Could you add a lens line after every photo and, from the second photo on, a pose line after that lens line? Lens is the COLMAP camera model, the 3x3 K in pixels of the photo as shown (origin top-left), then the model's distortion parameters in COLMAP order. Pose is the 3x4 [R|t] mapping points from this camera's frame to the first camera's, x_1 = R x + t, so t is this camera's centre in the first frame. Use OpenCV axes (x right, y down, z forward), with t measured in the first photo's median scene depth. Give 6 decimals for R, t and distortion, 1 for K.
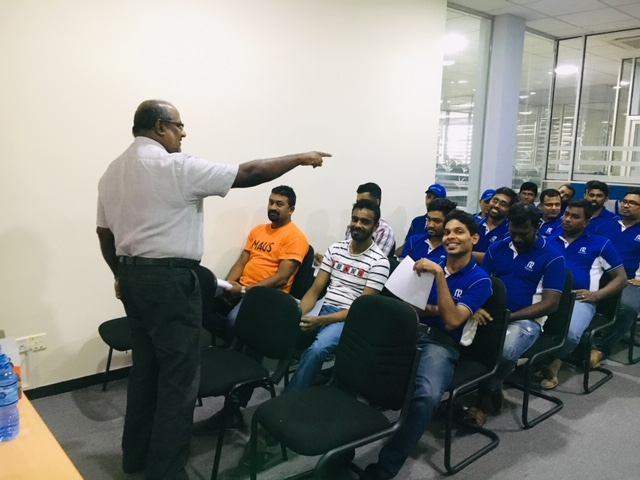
lens RADIAL K [[544.8, 0, 320.9], [0, 544.8, 237.5], [0, 0, 1]] dist [0.099658, -0.141937]
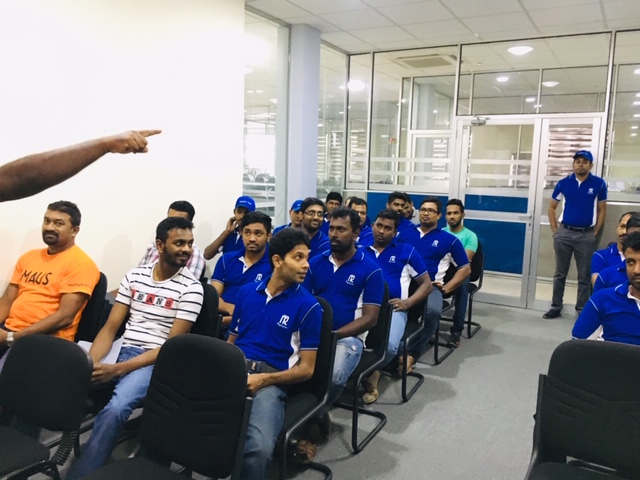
lens RADIAL K [[544.8, 0, 320.9], [0, 544.8, 237.5], [0, 0, 1]] dist [0.099658, -0.141937]
pose [[0.935655, -0.043728, 0.350196, 0.000410], [0.049377, 0.998754, -0.007213, -0.016094], [-0.349444, 0.024040, 0.936649, 0.105401]]
